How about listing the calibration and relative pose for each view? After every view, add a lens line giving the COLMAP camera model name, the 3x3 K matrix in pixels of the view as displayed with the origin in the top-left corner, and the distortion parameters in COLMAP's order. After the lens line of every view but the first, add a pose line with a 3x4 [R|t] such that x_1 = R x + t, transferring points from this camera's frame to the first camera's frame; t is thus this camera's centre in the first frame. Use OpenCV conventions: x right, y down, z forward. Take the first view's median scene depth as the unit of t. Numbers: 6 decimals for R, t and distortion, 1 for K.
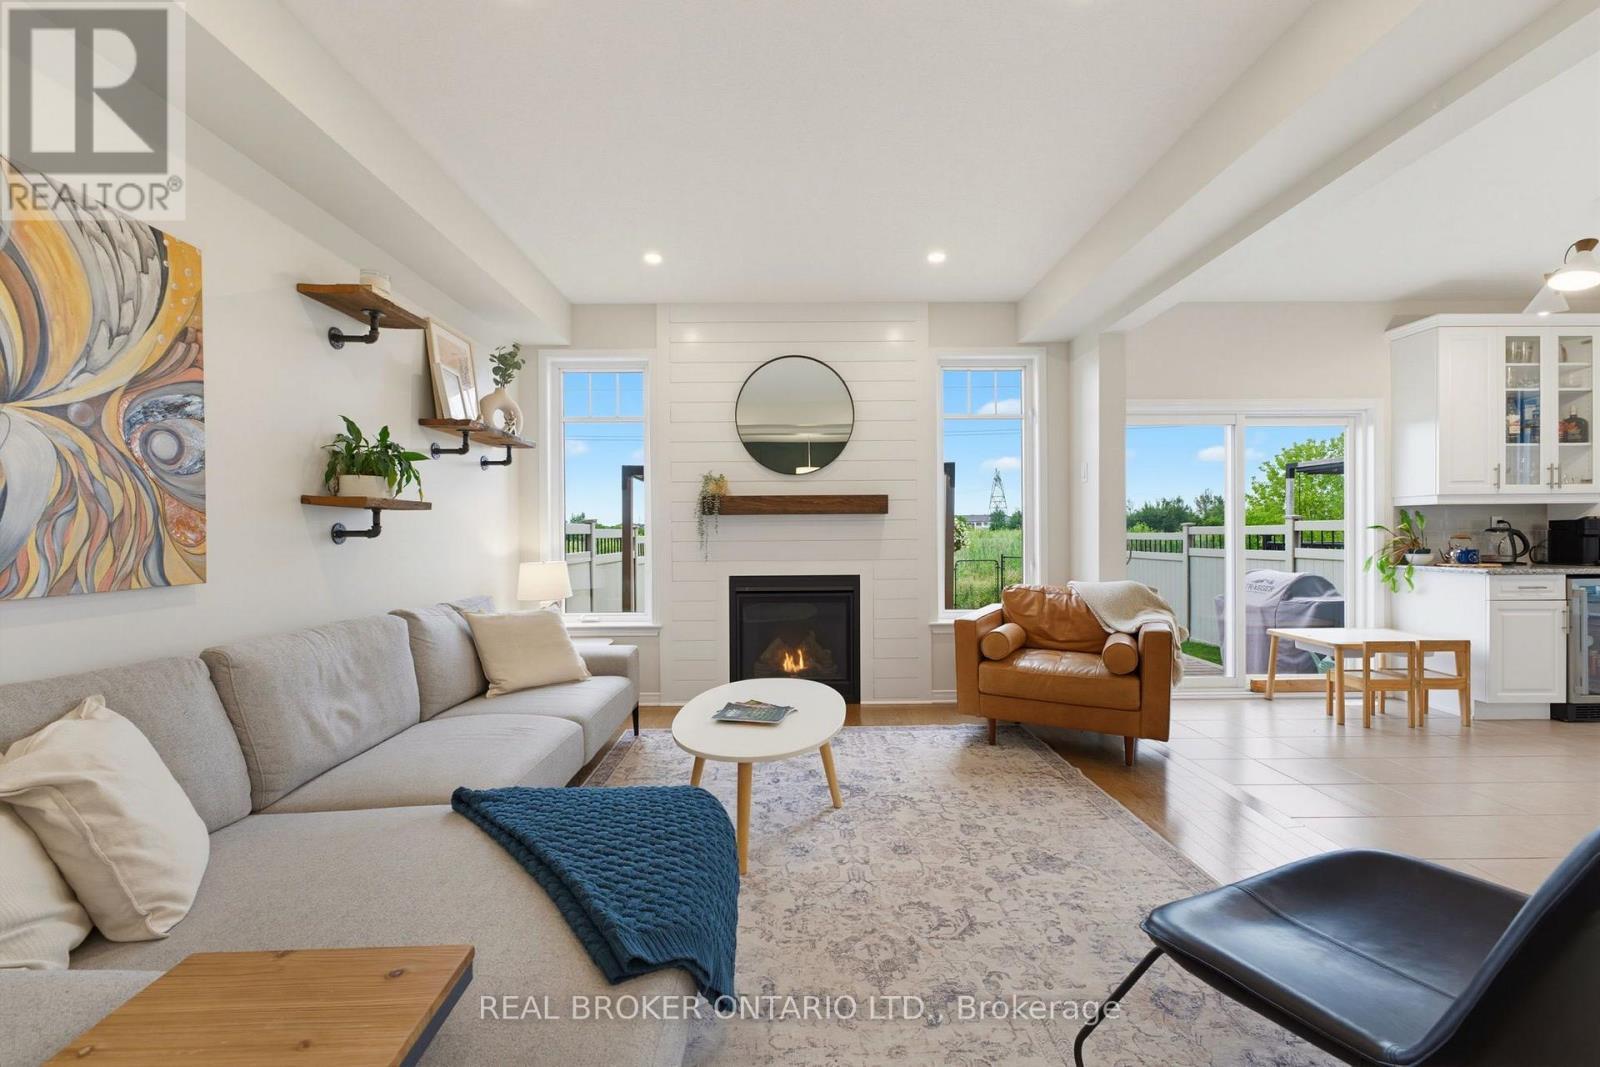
lens RADIAL K [[636.3, 0, 794.6], [0, 636.3, 531.8], [0, 0, 1]] dist [-0.000539, 0.000323]
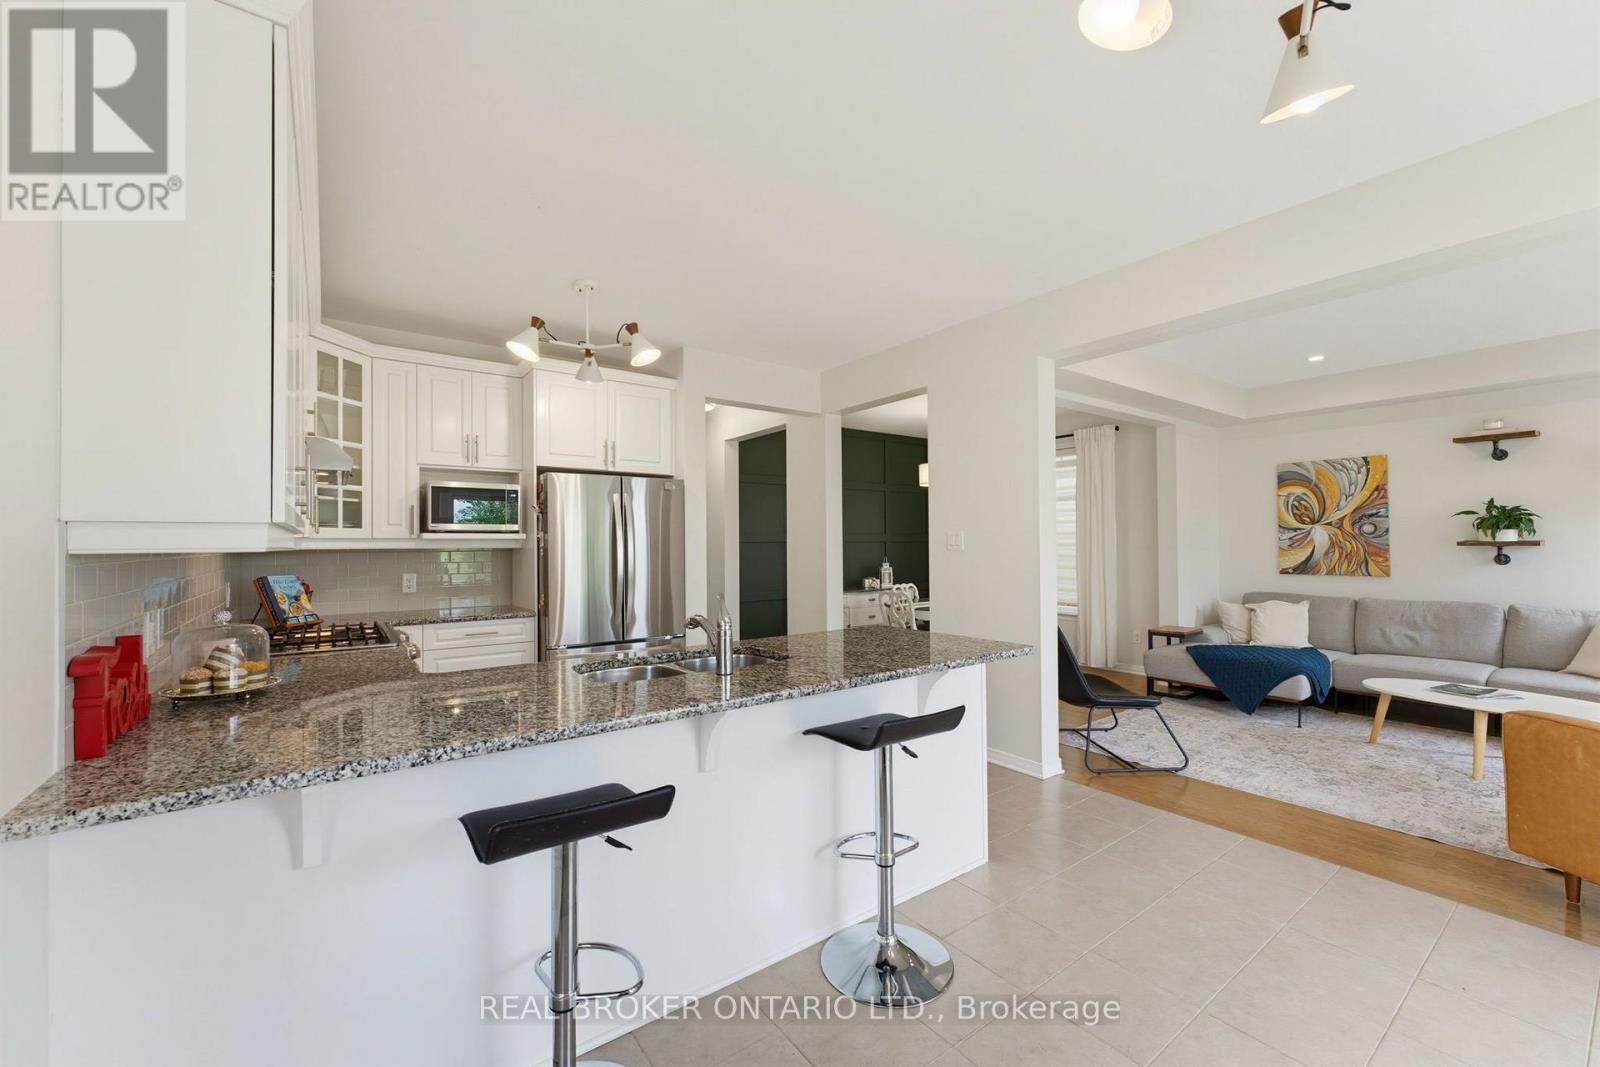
lens RADIAL K [[636.3, 0, 797.5], [0, 636.3, 539.0], [0, 0, 1]] dist [-0.000539, 0.000323]
pose [[-0.816255, 0.000803, -0.577691, 2.874256], [0.007631, 0.999927, -0.009393, -0.078162], [0.577641, -0.012075, -0.816202, 1.870120]]
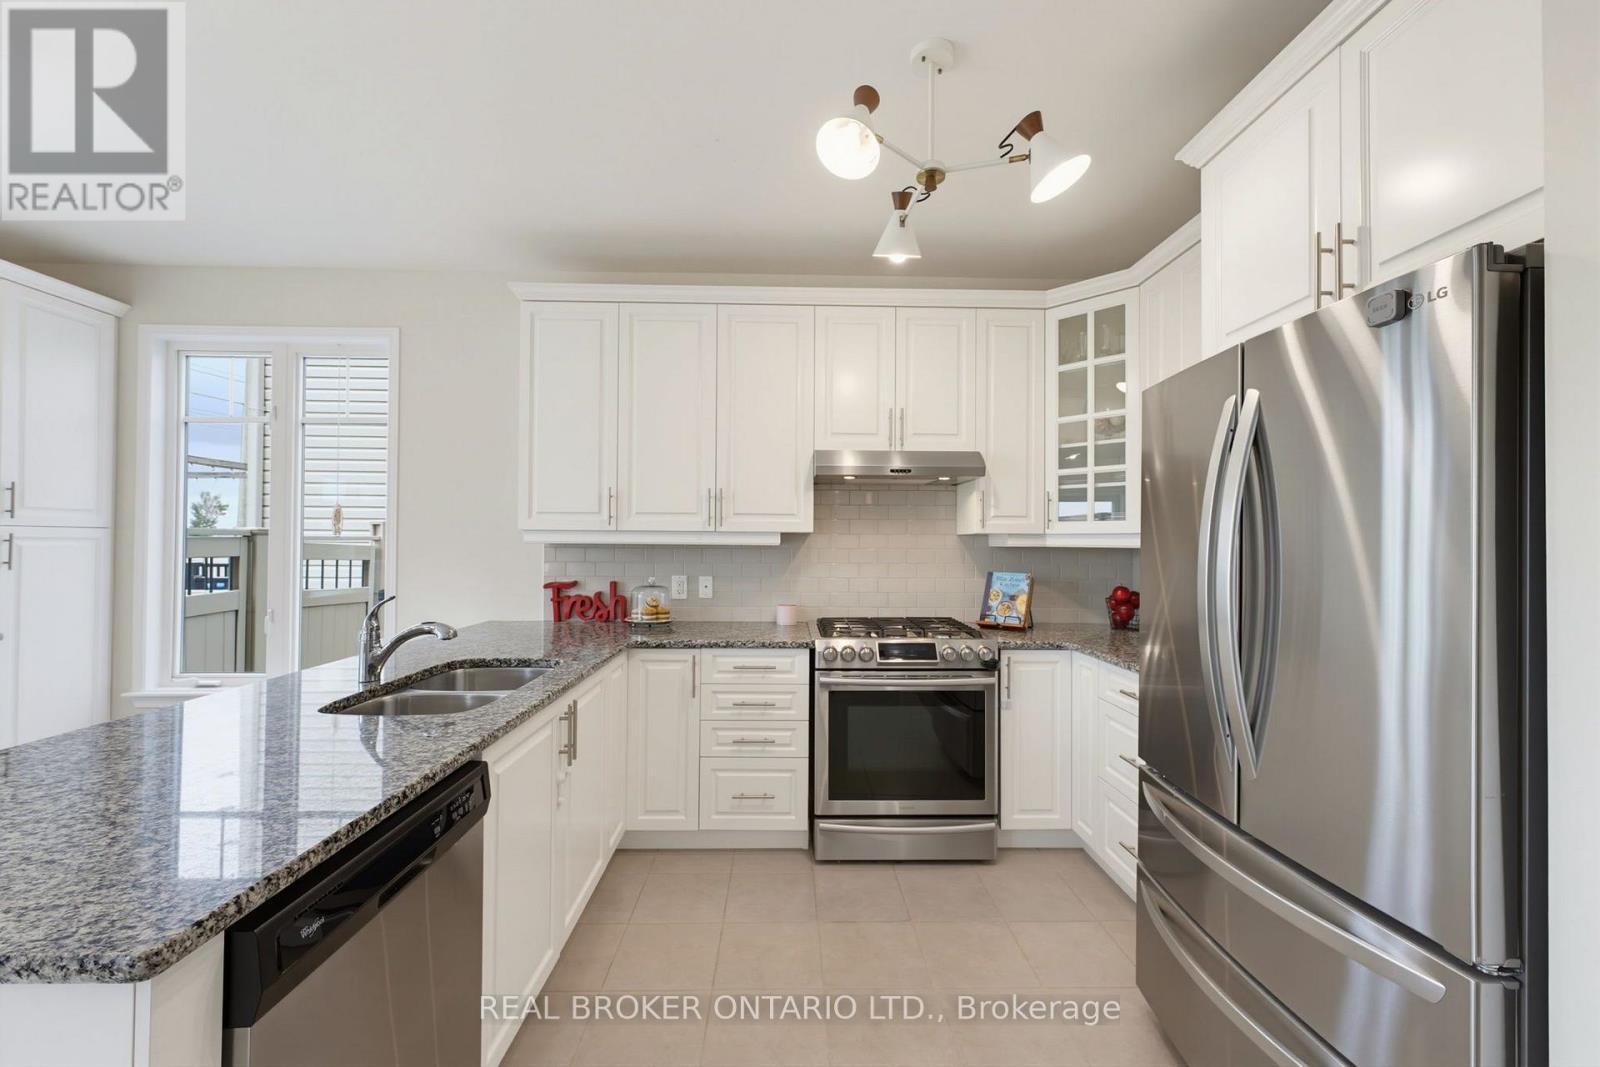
lens RADIAL K [[684.4, 0, 801.8], [0, 684.4, 530.6], [0, 0, 1]] dist [-0.005310, 0.001758]
pose [[-0.019174, 0.012083, 0.999743, 1.192886], [-0.005601, 0.999910, -0.012193, -0.092166], [-0.999800, -0.005834, -0.019105, 0.211283]]
